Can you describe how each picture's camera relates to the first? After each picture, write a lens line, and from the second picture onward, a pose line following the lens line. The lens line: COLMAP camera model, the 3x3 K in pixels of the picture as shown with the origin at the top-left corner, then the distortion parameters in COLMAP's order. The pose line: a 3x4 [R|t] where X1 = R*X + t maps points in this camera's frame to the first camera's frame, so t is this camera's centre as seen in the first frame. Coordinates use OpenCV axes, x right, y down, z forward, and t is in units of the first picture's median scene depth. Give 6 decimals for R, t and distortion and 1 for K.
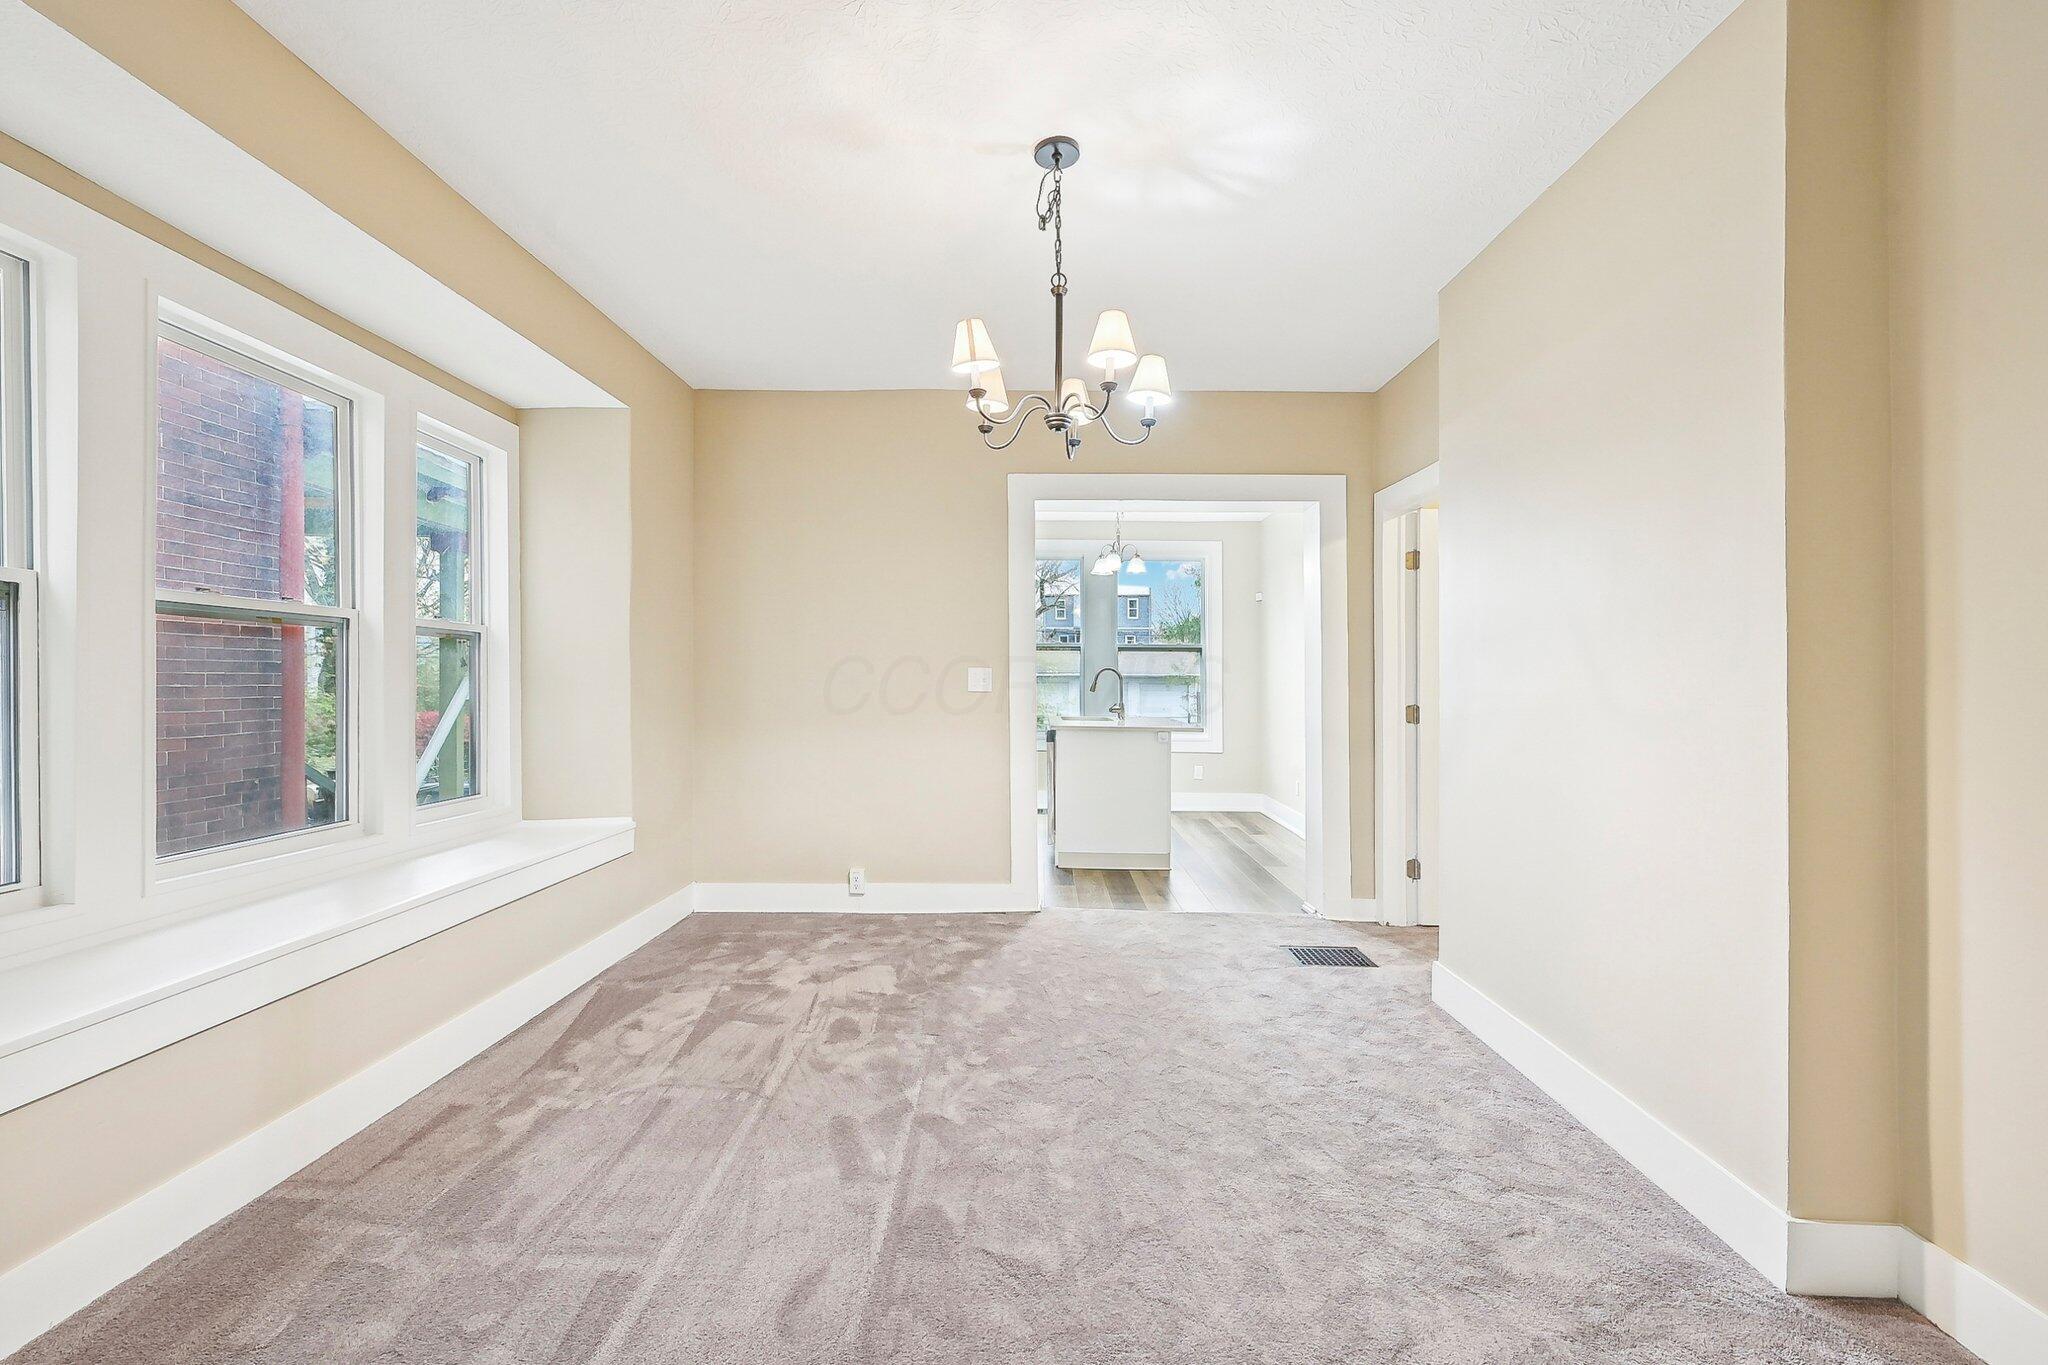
lens RADIAL K [[682.0, 0, 1087.6], [0, 682.0, 676.7], [0, 0, 1]] dist [0.000033, 0.000000]
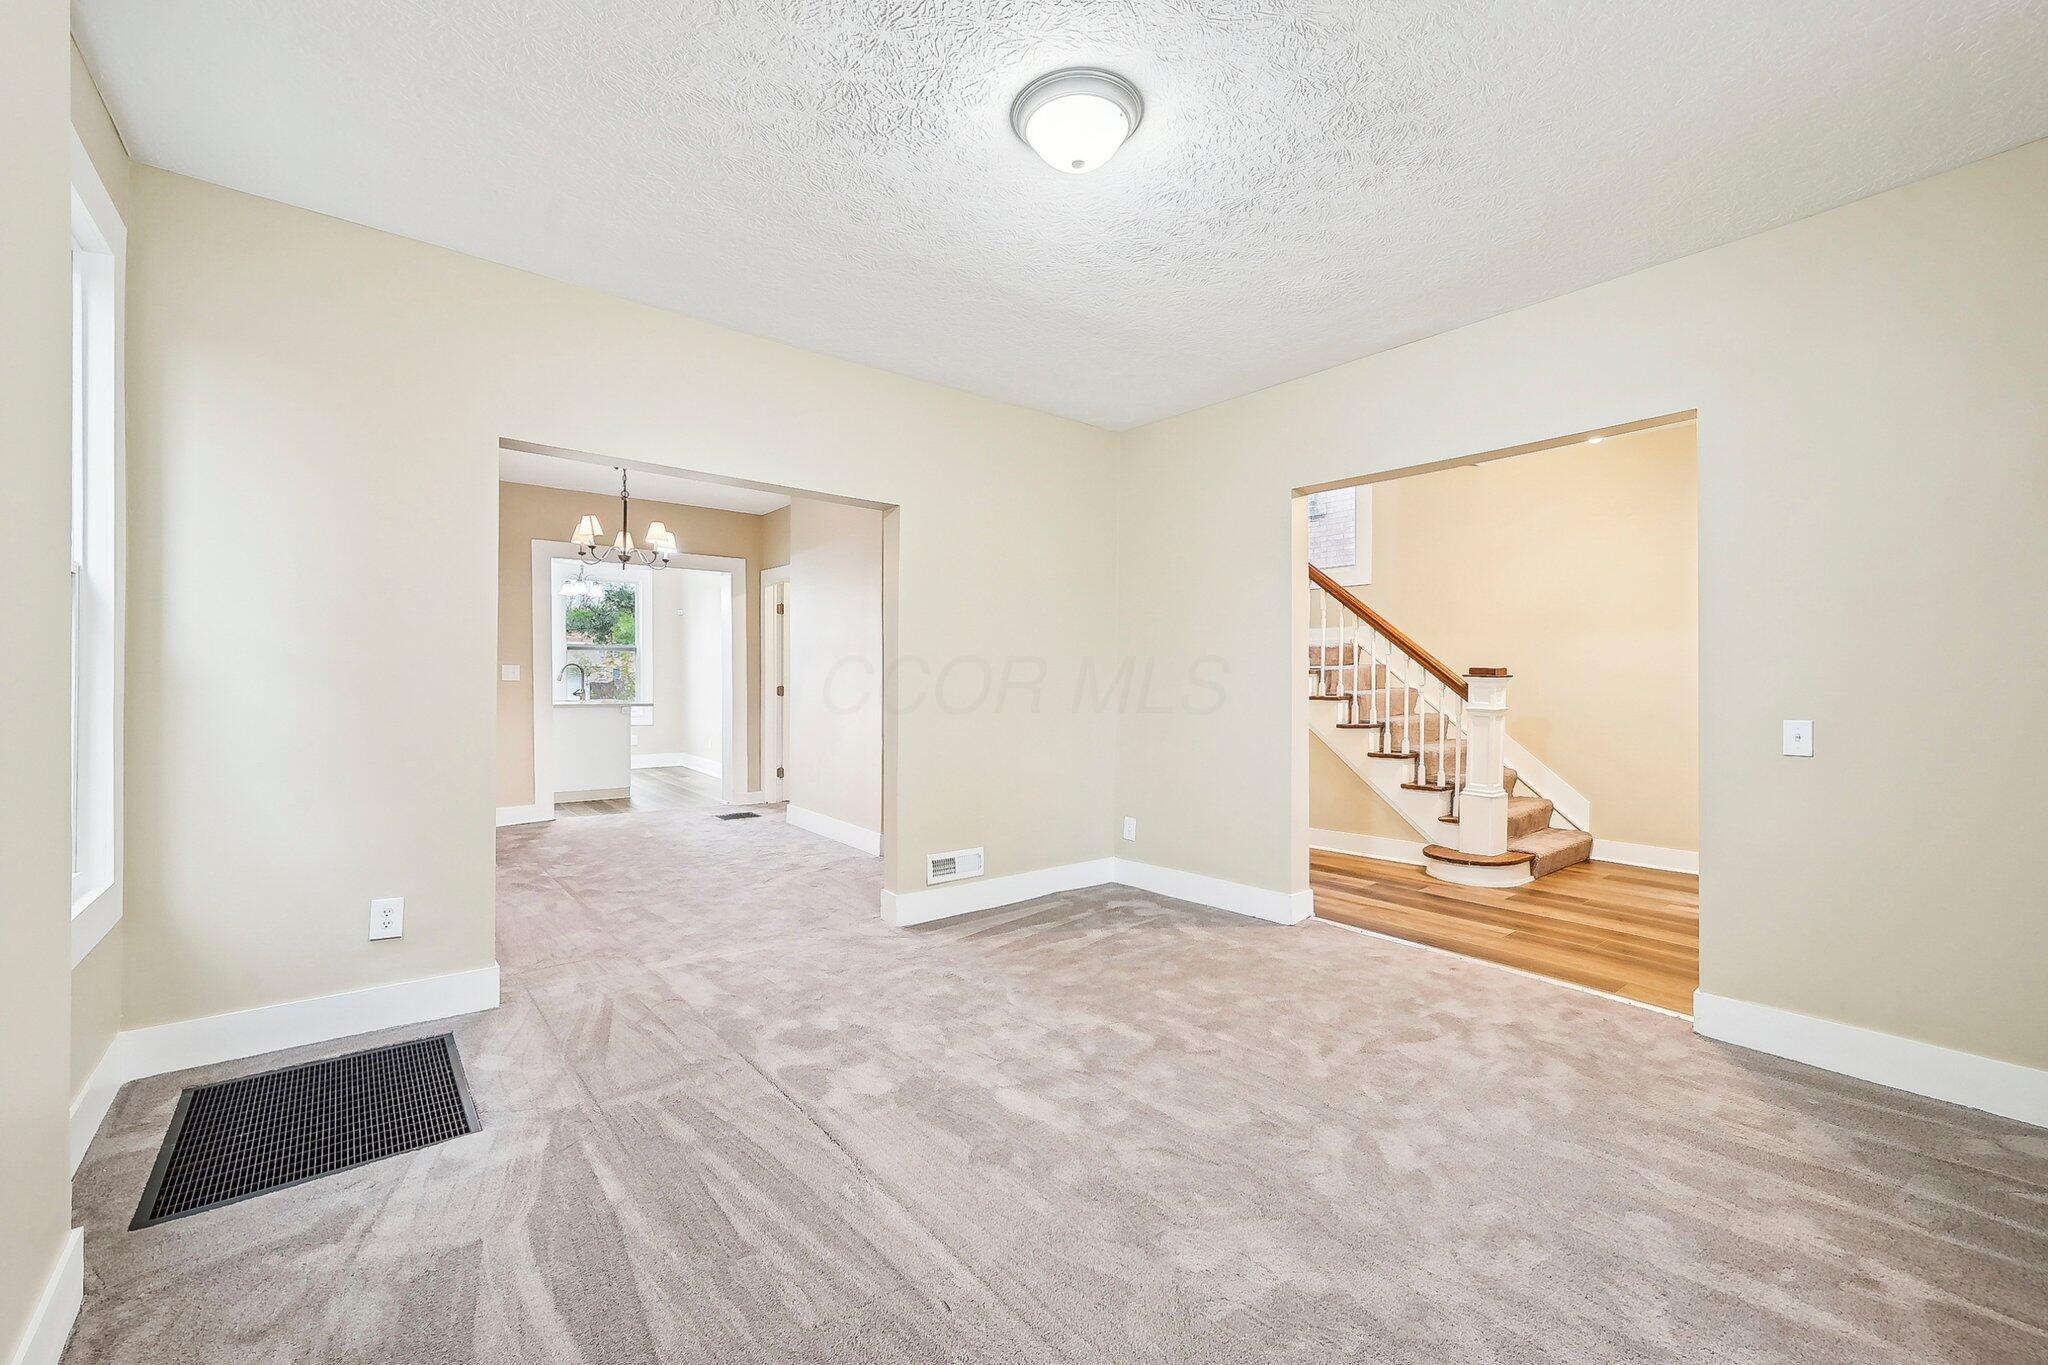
lens RADIAL K [[838.7, 0, 1025.3], [0, 838.7, 664.2], [0, 0, 1]] dist [0.000041, -0.000066]
pose [[0.759433, 0.003609, 0.650576, -0.510736], [-0.002224, 0.999993, -0.002951, -0.012657], [-0.650582, 0.000795, 0.759436, -1.187004]]
